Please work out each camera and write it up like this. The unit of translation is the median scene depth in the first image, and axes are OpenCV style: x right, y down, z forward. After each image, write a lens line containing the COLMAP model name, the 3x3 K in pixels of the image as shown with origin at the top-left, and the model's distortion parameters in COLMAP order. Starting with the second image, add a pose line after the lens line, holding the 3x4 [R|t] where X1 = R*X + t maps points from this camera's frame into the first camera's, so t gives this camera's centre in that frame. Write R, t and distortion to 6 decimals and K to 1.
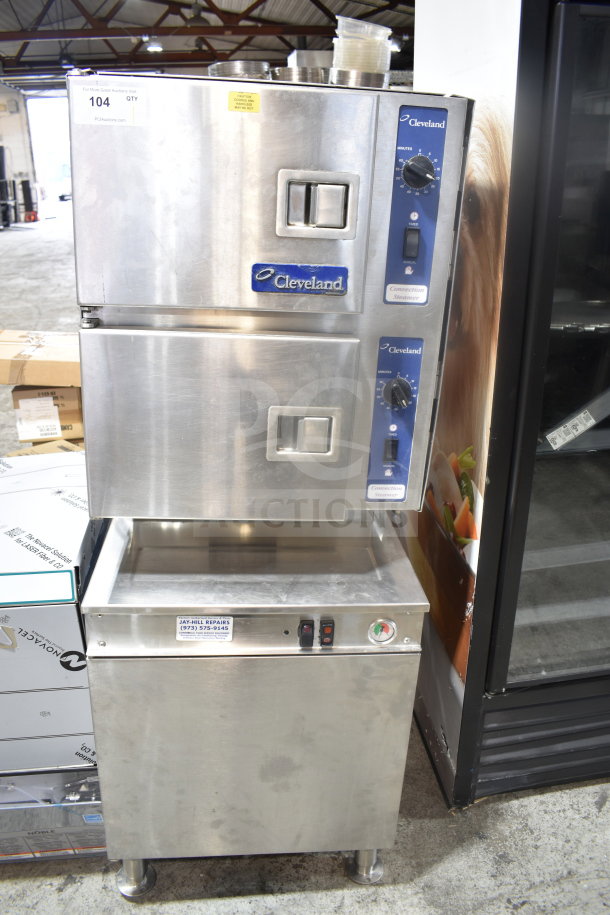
lens RADIAL K [[701.3, 0, 306.7], [0, 701.3, 458.3], [0, 0, 1]] dist [-0.107101, 0.019211]
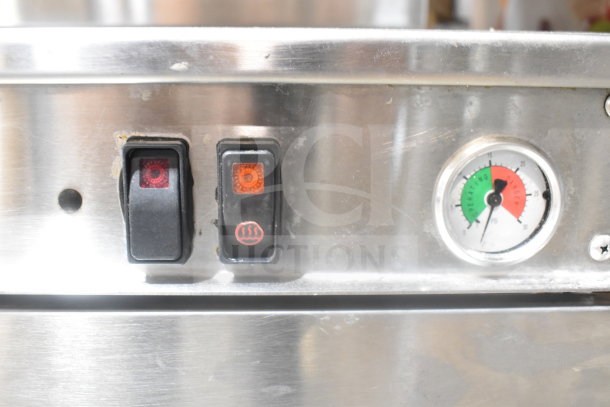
lens RADIAL K [[627.5, 0, 304.3], [0, 627.5, 204.4], [0, 0, 1]] dist [-0.093277, 0.000000]
pose [[0.997032, -0.024765, -0.072903, 0.059760], [0.016282, 0.993263, -0.114736, 0.269819], [0.075253, 0.113208, 0.990717, 0.788629]]
